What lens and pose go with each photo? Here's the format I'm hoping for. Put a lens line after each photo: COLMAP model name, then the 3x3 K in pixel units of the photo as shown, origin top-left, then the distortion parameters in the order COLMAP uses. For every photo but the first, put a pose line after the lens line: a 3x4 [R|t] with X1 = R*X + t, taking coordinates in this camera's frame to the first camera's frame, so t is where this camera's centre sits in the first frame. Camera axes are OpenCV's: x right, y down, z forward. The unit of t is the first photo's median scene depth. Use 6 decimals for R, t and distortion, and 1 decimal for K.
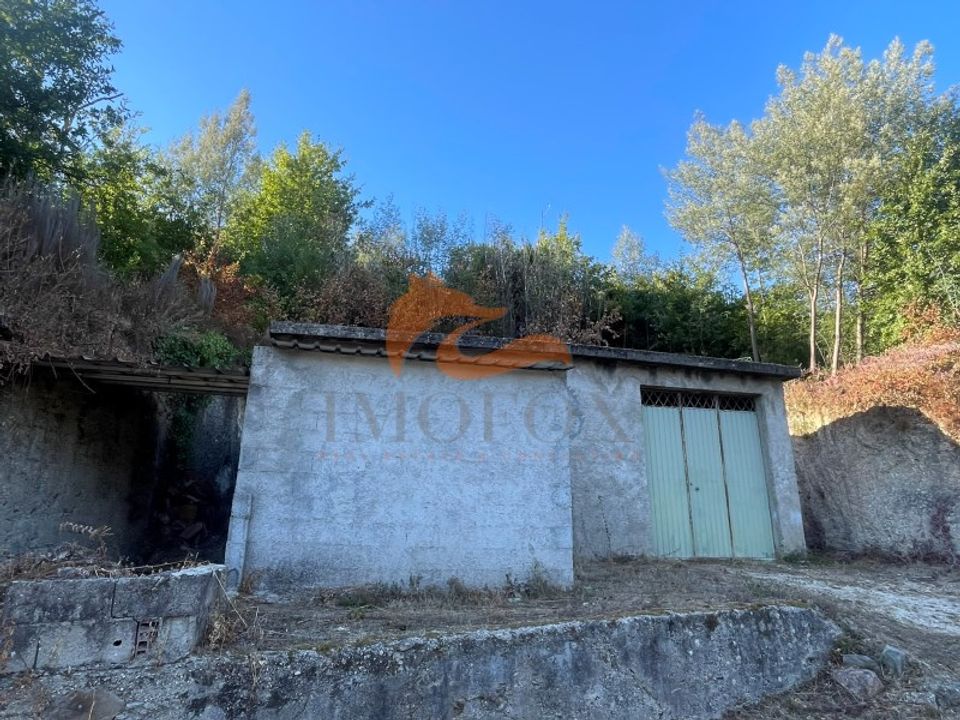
lens RADIAL K [[602.2, 0, 479.9], [0, 602.2, 356.3], [0, 0, 1]] dist [0.001501, -0.004053]
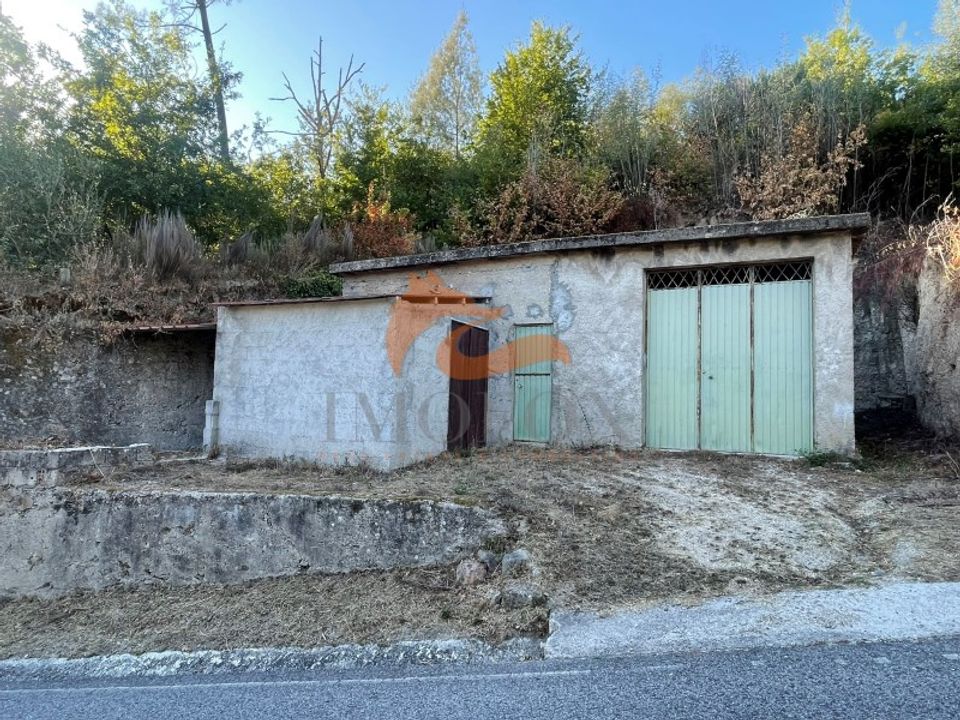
lens RADIAL K [[602.2, 0, 477.5], [0, 602.2, 352.3], [0, 0, 1]] dist [0.001501, -0.004053]
pose [[0.773576, -0.039410, -0.632477, 1.138638], [0.175974, 0.972170, 0.154655, -0.026520], [0.608781, -0.230937, 0.758982, 0.204166]]
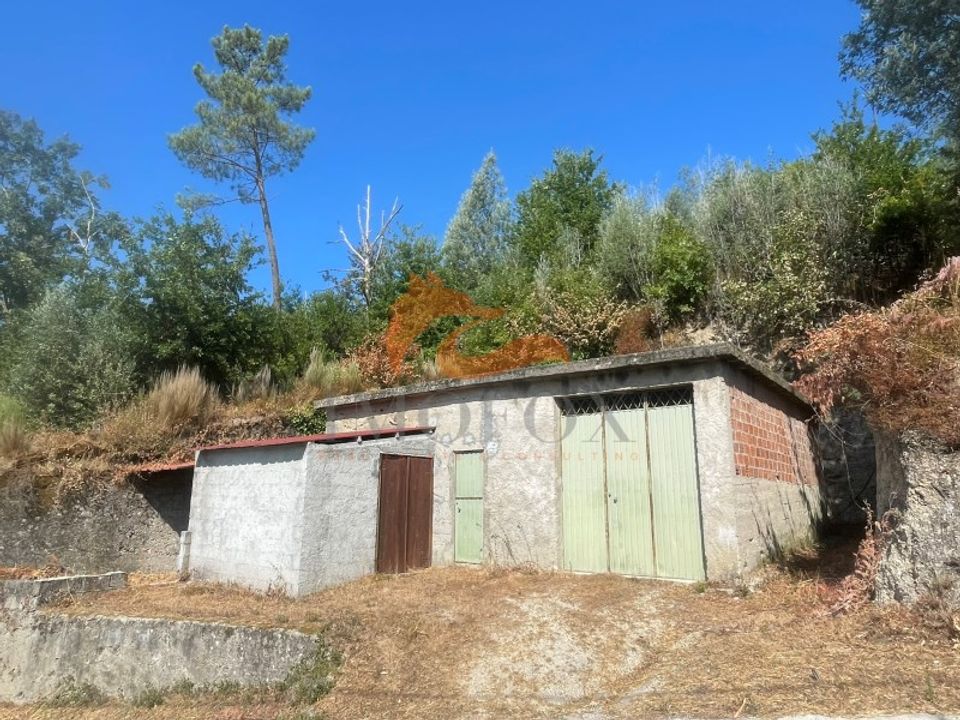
lens RADIAL K [[602.2, 0, 476.6], [0, 602.2, 364.3], [0, 0, 1]] dist [0.001501, -0.004053]
pose [[0.638318, -0.173146, -0.750047, 1.654659], [0.241554, 0.970213, -0.018399, -0.032295], [0.730891, -0.169433, 0.661128, 0.452351]]
